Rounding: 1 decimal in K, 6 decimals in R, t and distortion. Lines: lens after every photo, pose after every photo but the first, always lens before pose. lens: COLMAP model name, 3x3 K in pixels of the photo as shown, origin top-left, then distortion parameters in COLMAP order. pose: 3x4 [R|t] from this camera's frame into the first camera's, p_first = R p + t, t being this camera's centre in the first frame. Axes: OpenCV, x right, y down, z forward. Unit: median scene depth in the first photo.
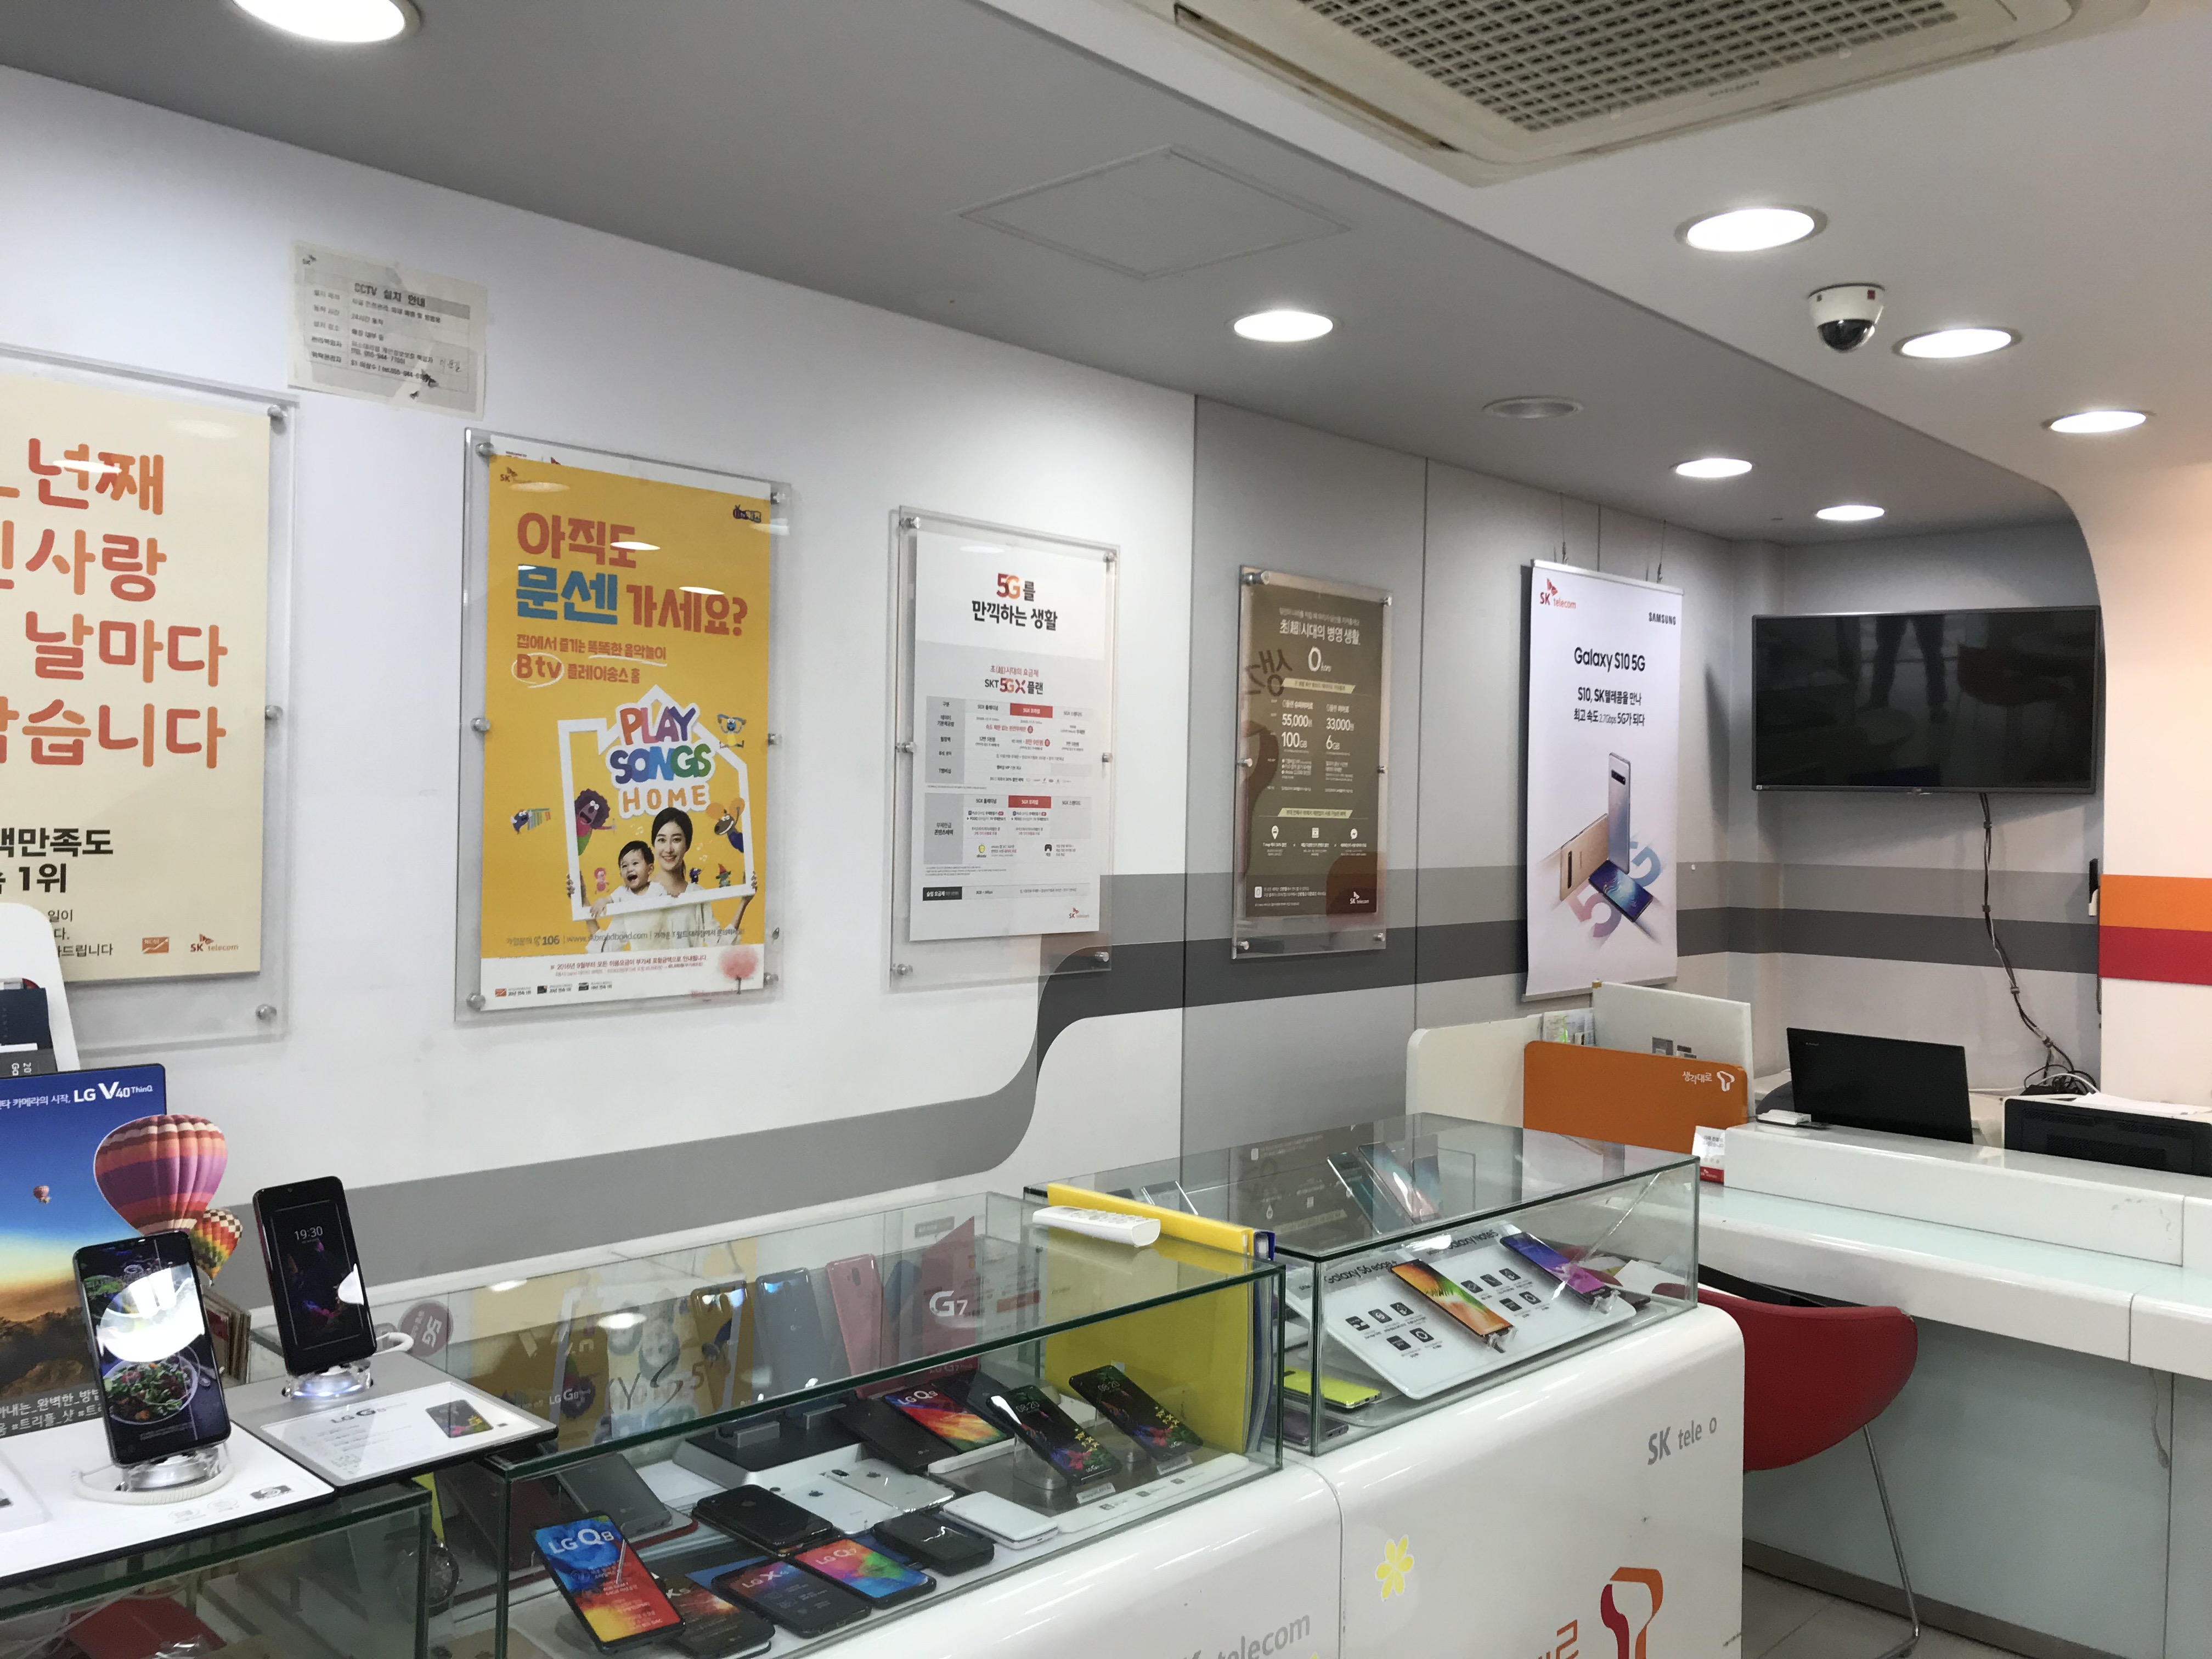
lens RADIAL K [[1804.8, 0, 1108.8], [0, 1804.8, 812.5], [0, 0, 1]] dist [0.025450, -0.011408]
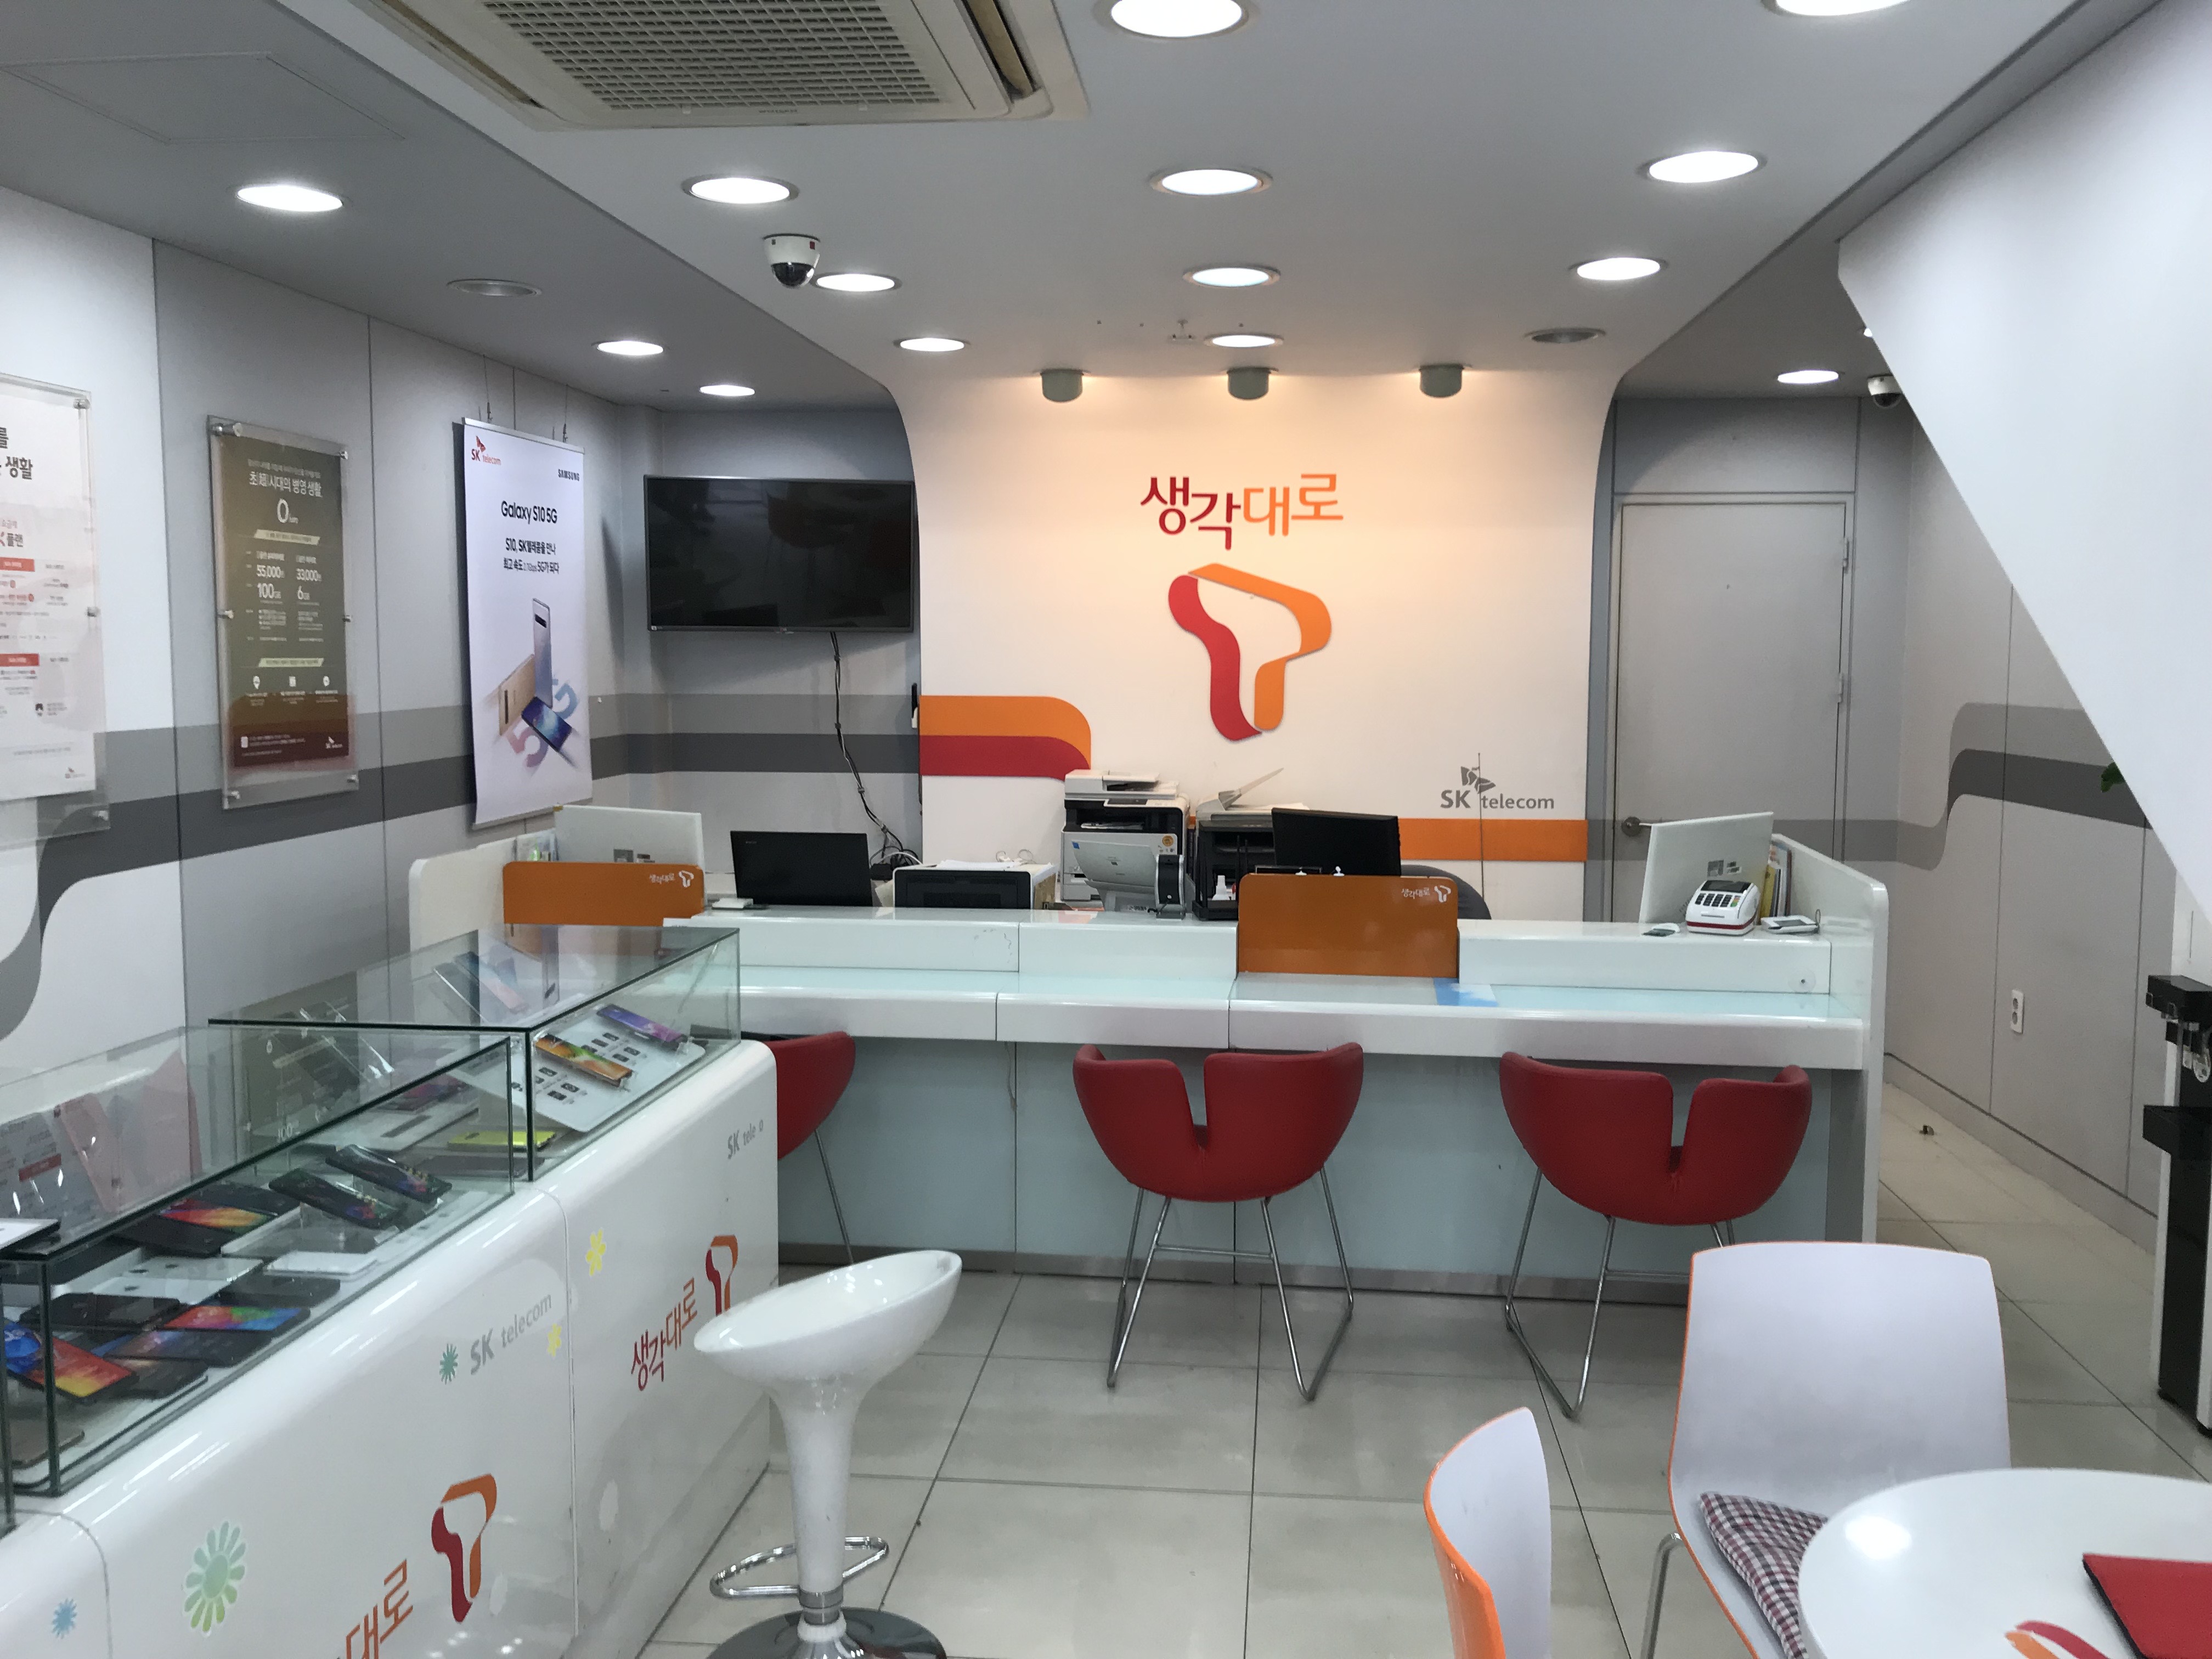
lens RADIAL K [[1804.8, 0, 1104.5], [0, 1804.8, 830.8], [0, 0, 1]] dist [0.025450, -0.011408]
pose [[0.794466, -0.080190, 0.601991, -0.158890], [0.016576, 0.993738, 0.110499, -0.011640], [-0.607082, -0.077809, 0.790820, -0.116547]]
